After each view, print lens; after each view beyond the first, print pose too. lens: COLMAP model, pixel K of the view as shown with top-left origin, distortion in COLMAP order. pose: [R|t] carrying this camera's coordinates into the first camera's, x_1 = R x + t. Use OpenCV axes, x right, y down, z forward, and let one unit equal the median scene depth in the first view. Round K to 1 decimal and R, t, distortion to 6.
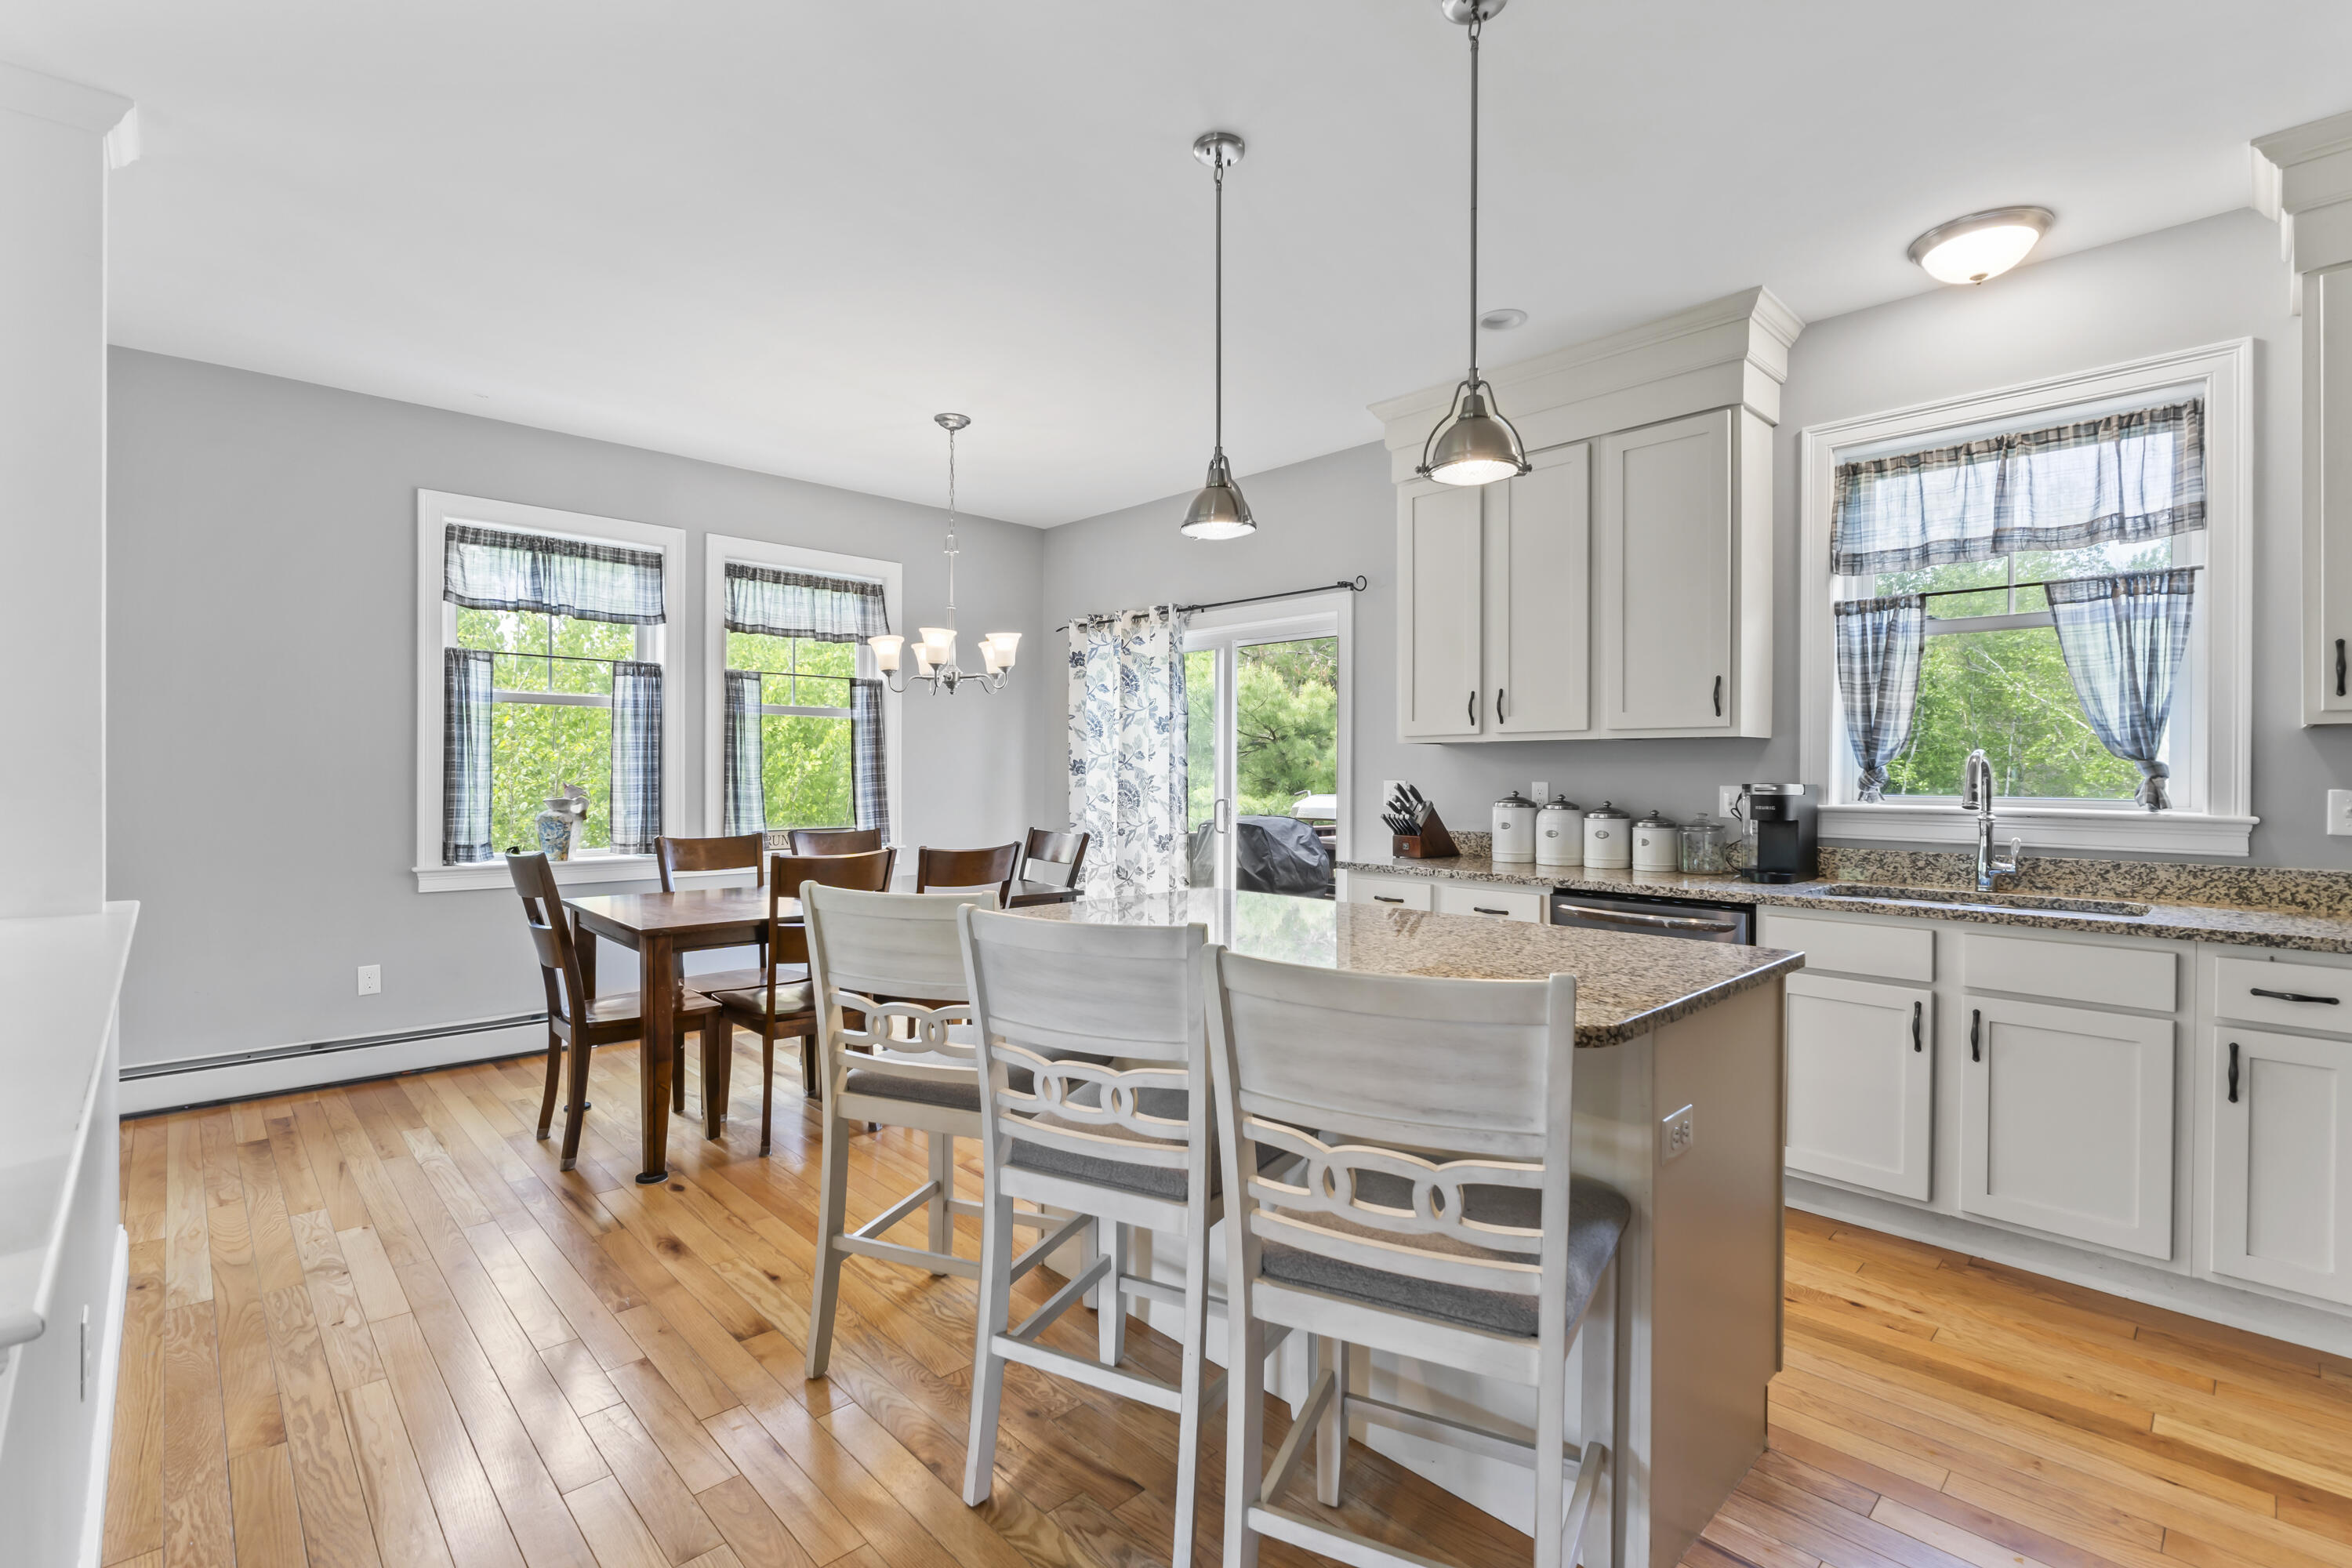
lens RADIAL K [[1071.6, 0, 1158.6], [0, 1071.6, 771.6], [0, 0, 1]] dist [-0.002007, -0.001126]
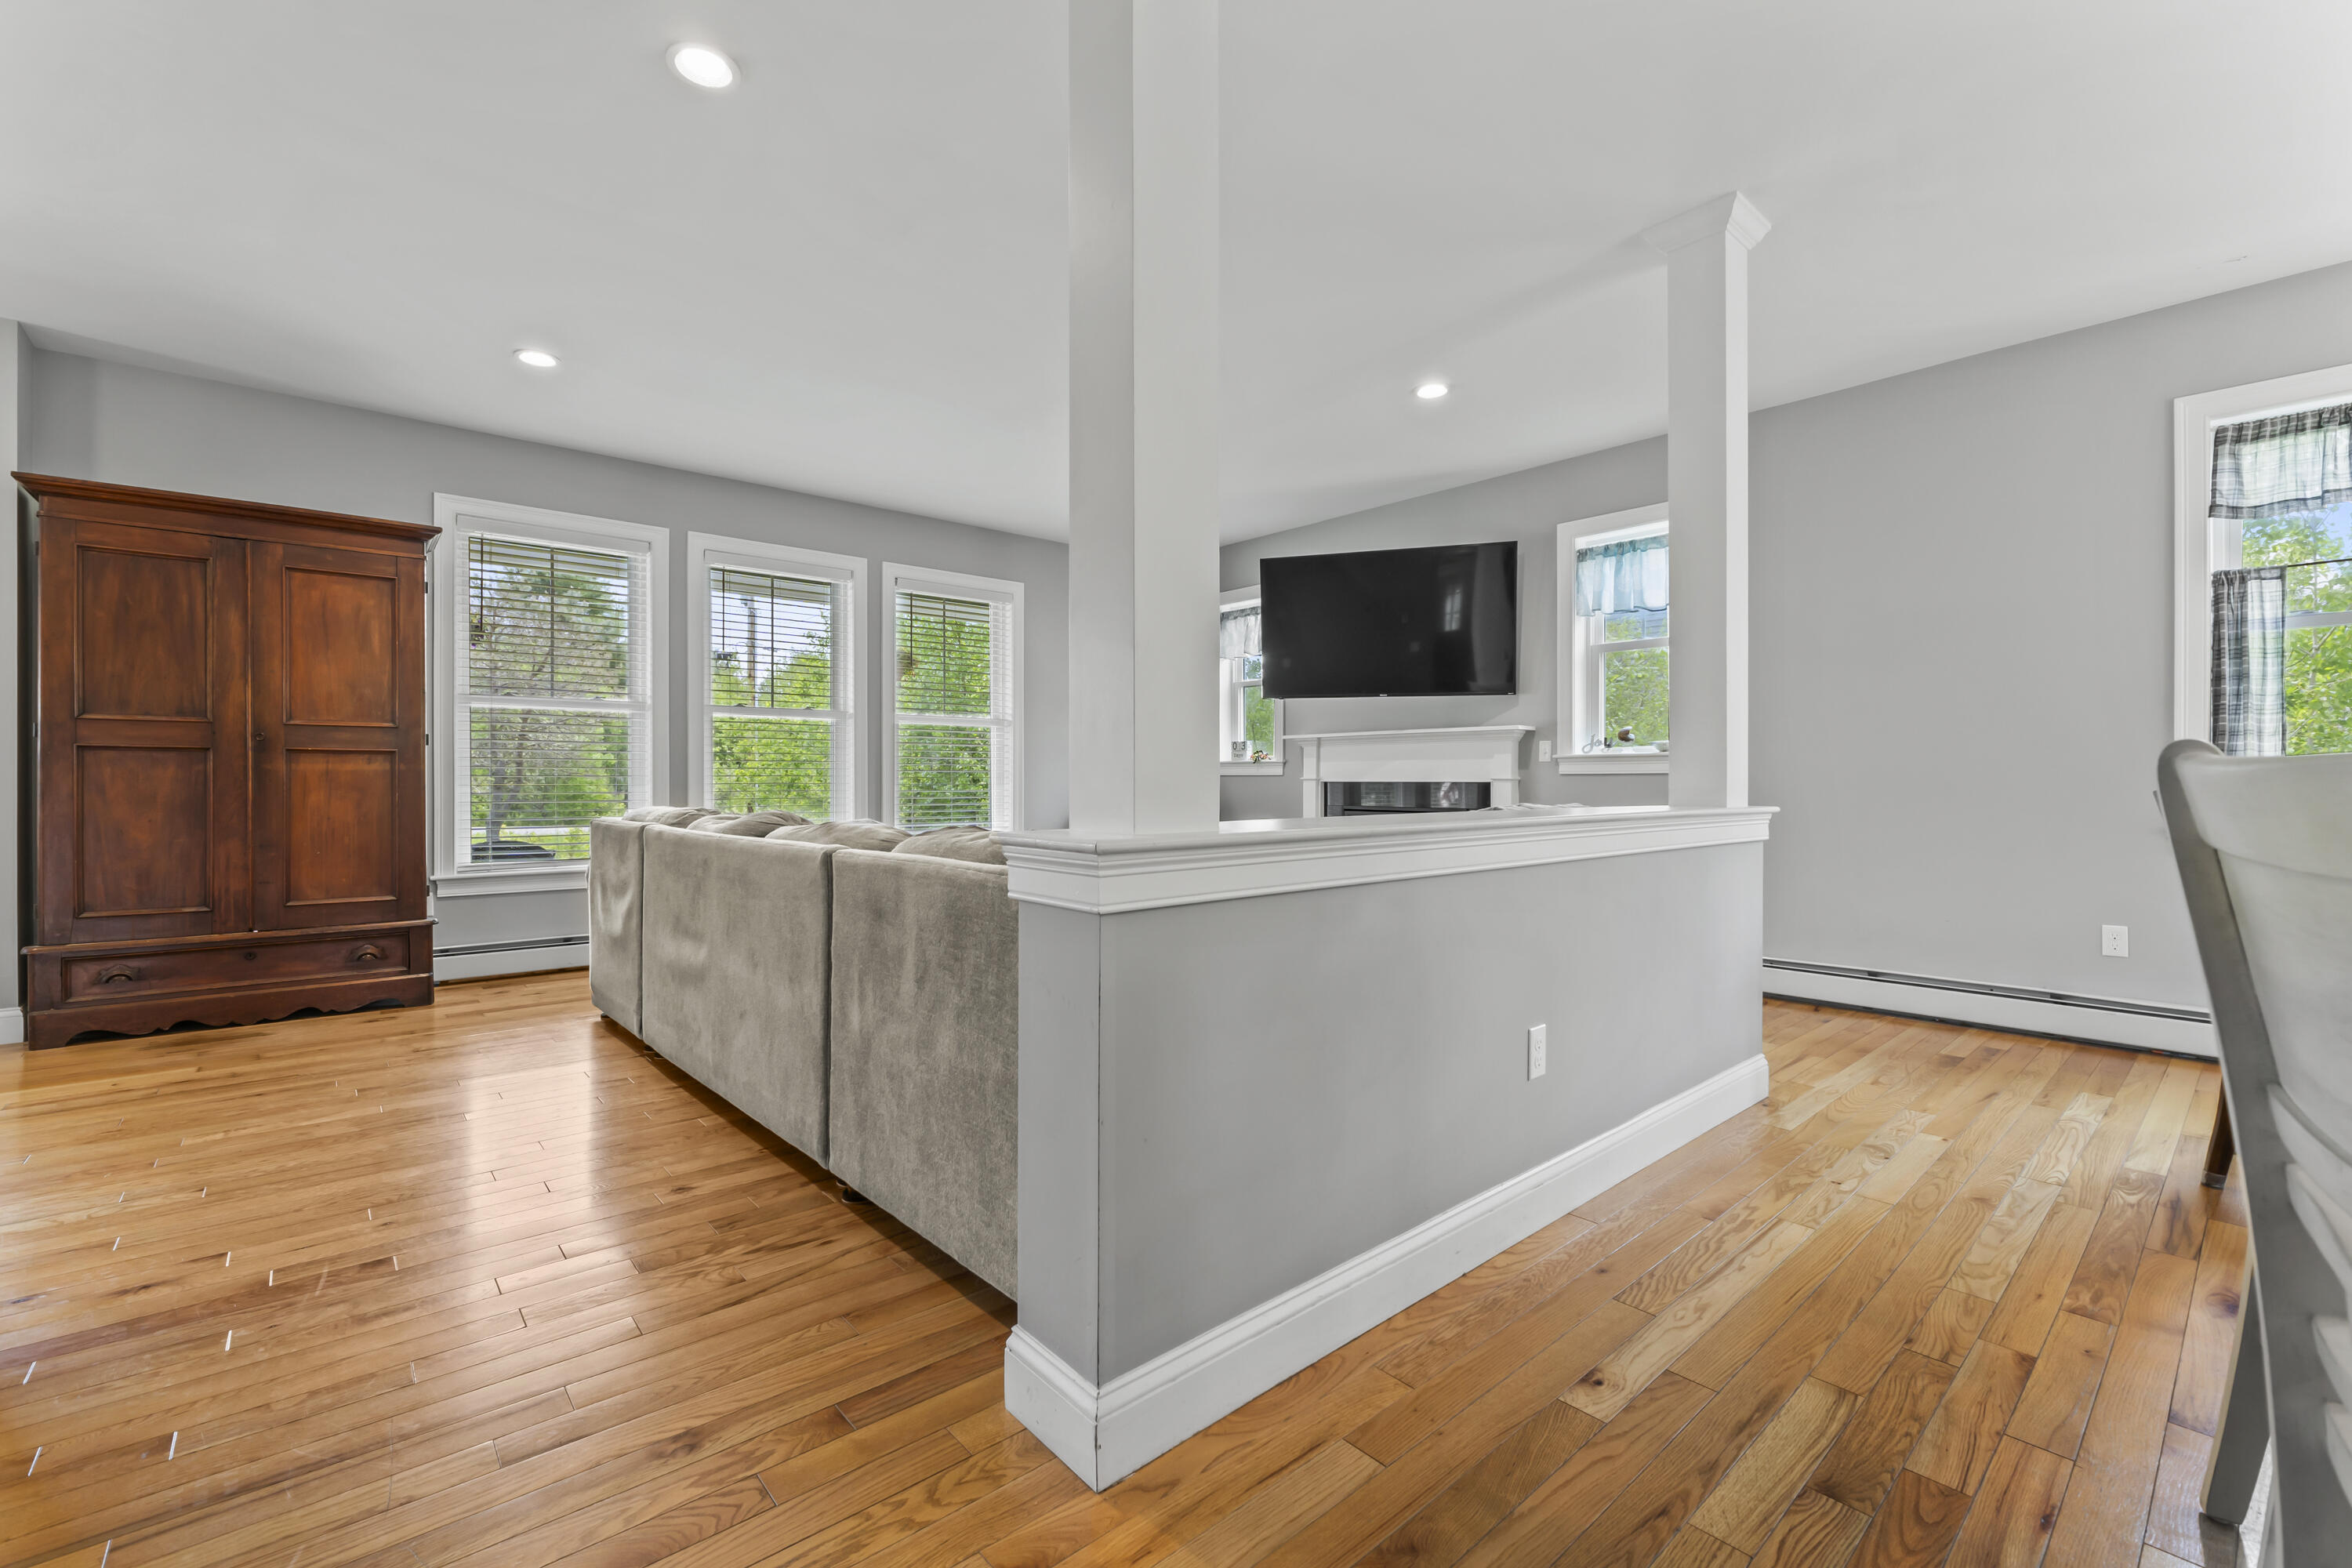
lens RADIAL K [[1002.5, 0, 1164.5], [0, 1002.5, 783.7], [0, 0, 1]] dist [-0.008150, 0.000430]
pose [[-0.034714, -0.001916, -0.999395, 0.165054], [-0.002095, 0.999996, -0.001845, 0.058934], [0.999395, 0.002029, -0.034718, 0.189988]]
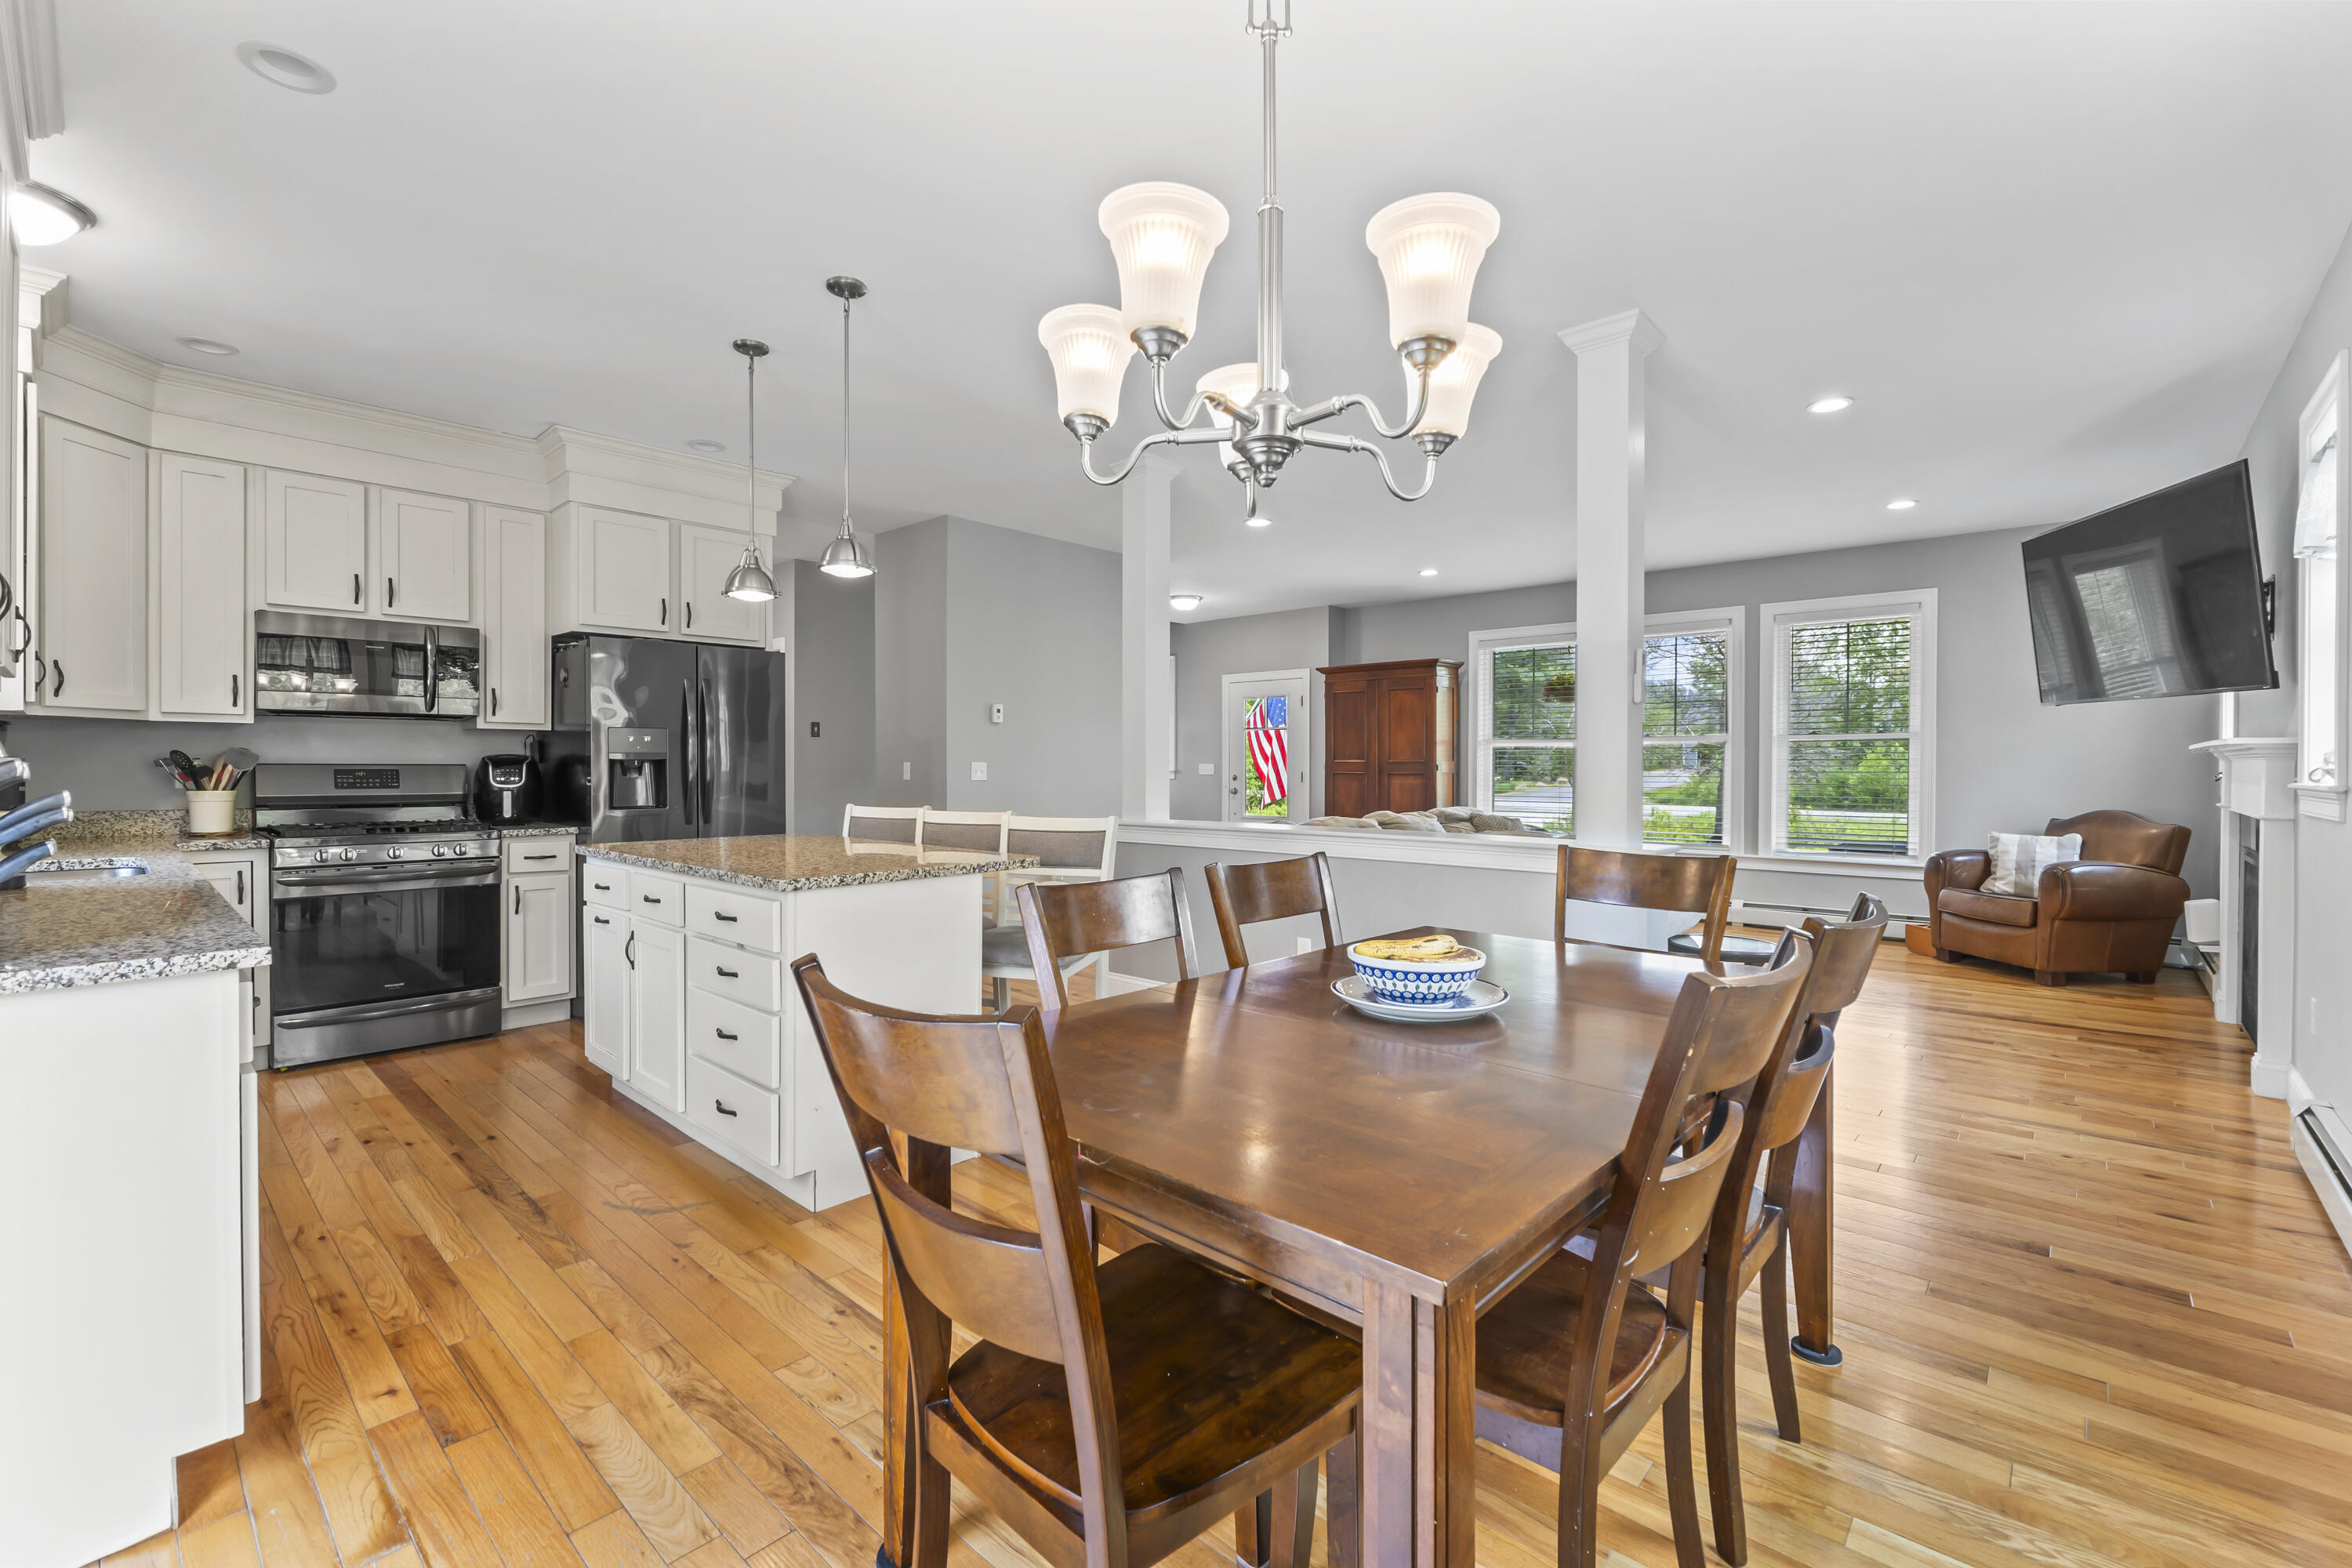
lens RADIAL K [[1002.5, 0, 1165.1], [0, 1002.5, 774.1], [0, 0, 1]] dist [-0.008150, 0.000430]
pose [[-0.997446, -0.004708, -0.071263, -0.153718], [-0.005451, 0.999933, 0.010242, 0.008573], [0.071210, 0.010604, -0.997405, 1.367124]]
